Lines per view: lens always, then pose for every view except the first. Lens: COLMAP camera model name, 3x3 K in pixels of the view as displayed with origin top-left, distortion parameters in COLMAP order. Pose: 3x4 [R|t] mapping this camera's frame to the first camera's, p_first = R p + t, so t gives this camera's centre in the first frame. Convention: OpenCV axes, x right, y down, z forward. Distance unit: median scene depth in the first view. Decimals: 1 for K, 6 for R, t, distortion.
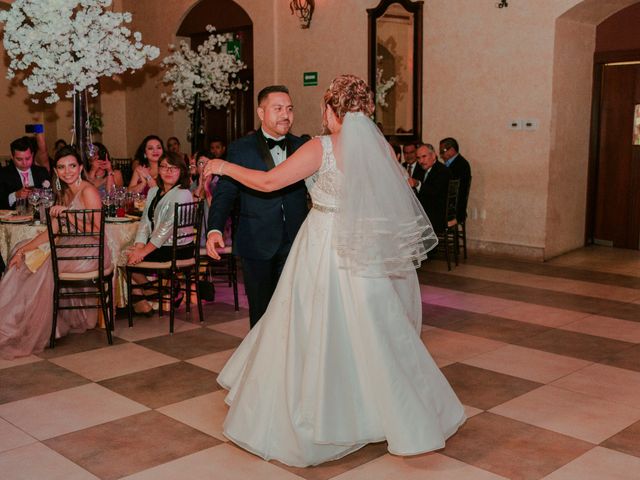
lens RADIAL K [[760.9, 0, 312.0], [0, 760.9, 239.9], [0, 0, 1]] dist [-0.010532, 0.000000]
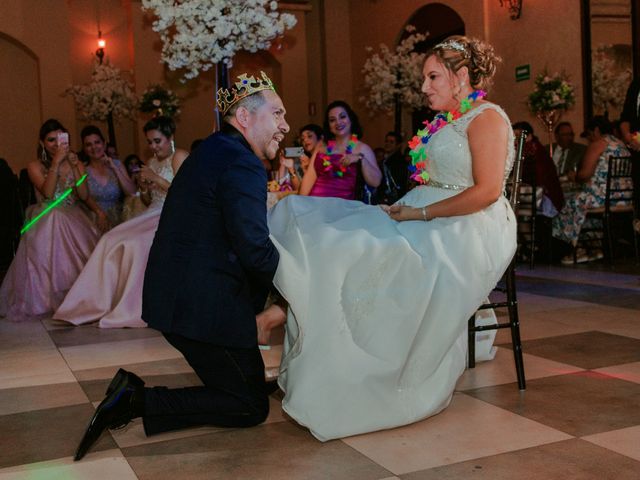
lens RADIAL K [[760.9, 0, 311.9], [0, 760.9, 239.5], [0, 0, 1]] dist [-0.010532, 0.000000]
pose [[0.933463, -0.017505, -0.358245, 0.097478], [-0.007038, 0.997722, -0.067093, 0.059295], [0.358604, 0.065150, 0.931214, 0.076940]]
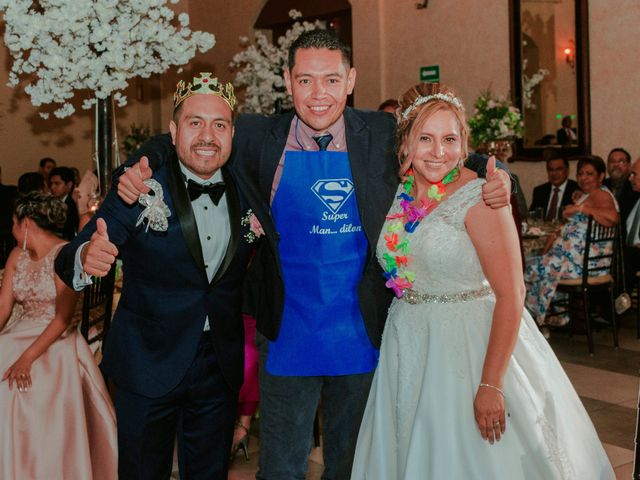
lens RADIAL K [[932.2, 0, 292.6], [0, 932.2, 191.9], [0, 0, 1]] dist [-0.040166, 0.000000]
pose [[0.989155, -0.021939, -0.145227, -0.005684], [0.008424, 0.995628, -0.093030, -0.017550], [0.146633, 0.090797, 0.985015, 0.111766]]
